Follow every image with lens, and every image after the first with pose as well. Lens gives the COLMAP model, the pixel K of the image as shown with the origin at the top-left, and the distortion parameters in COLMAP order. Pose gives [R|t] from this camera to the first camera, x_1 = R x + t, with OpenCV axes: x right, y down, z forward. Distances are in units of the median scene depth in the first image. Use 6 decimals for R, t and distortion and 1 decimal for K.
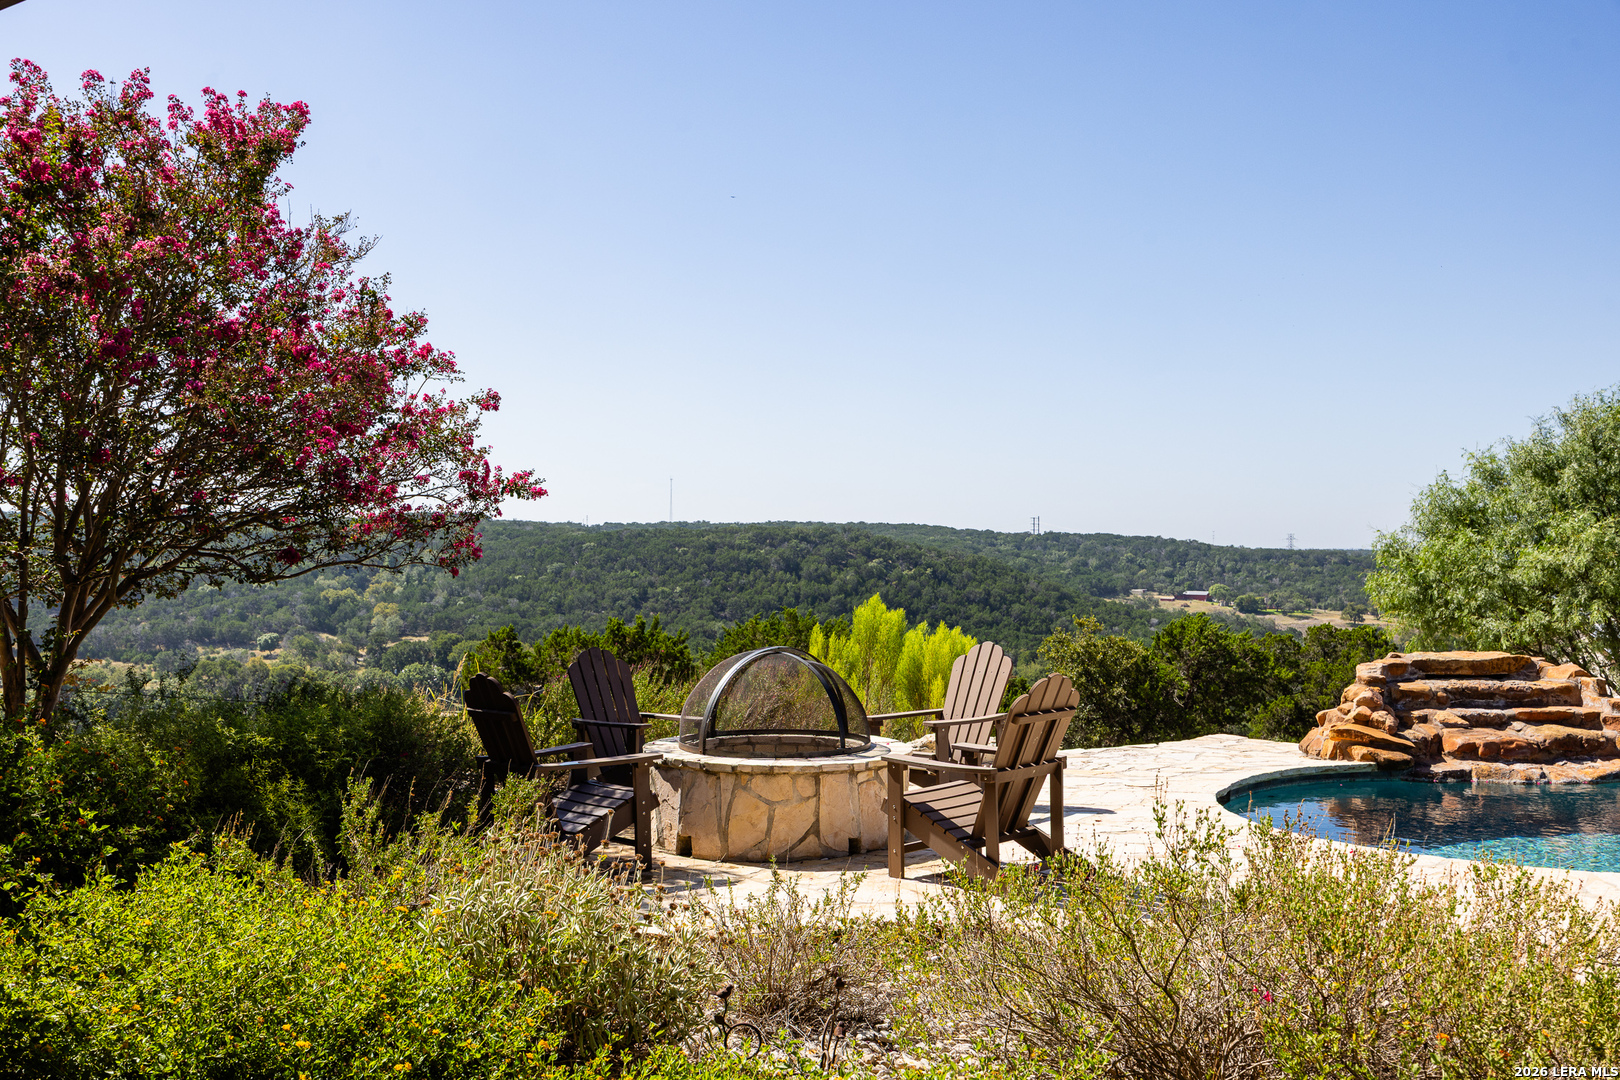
lens RADIAL K [[1640.3, 0, 807.5], [0, 1640.3, 601.6], [0, 0, 1]] dist [-0.045987, 0.019030]
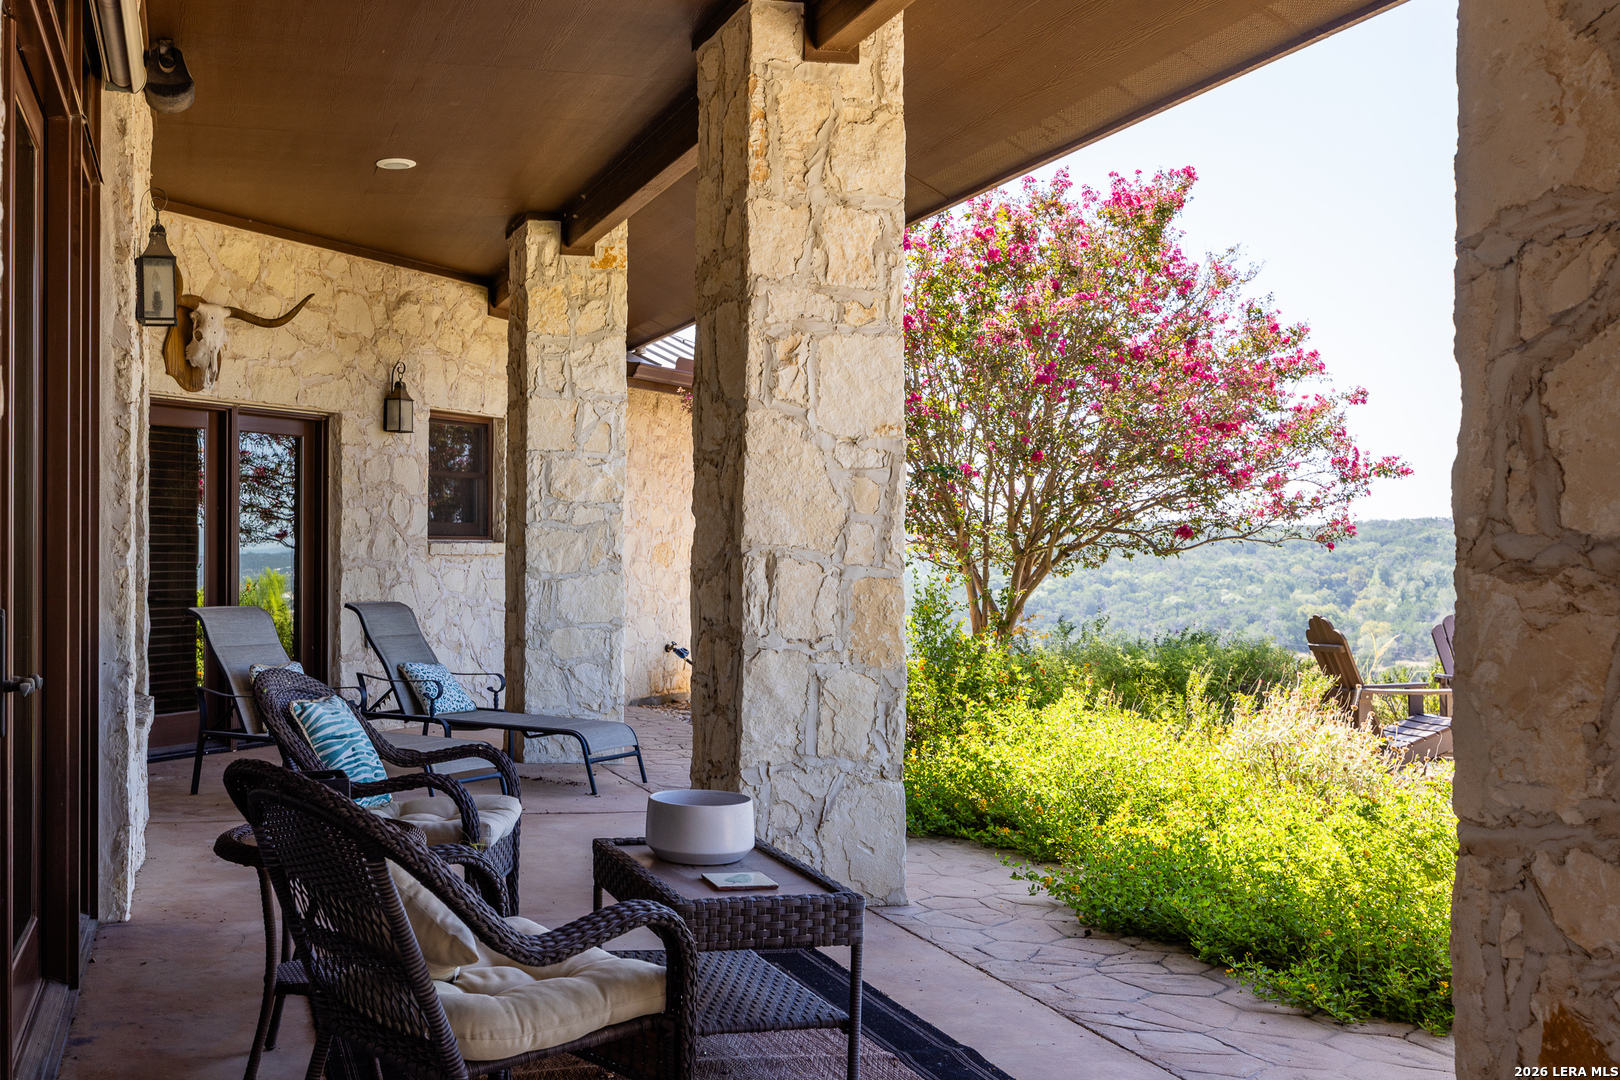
lens RADIAL K [[1780.5, 0, 810.0], [0, 1780.5, 540.0], [0, 0, 1]] dist [0.012715, 0.007702]
pose [[0.850738, -0.019947, -0.525211, 0.137058], [-0.002029, 0.999147, -0.041234, 0.031393], [0.525586, 0.036145, 0.849973, -0.269330]]
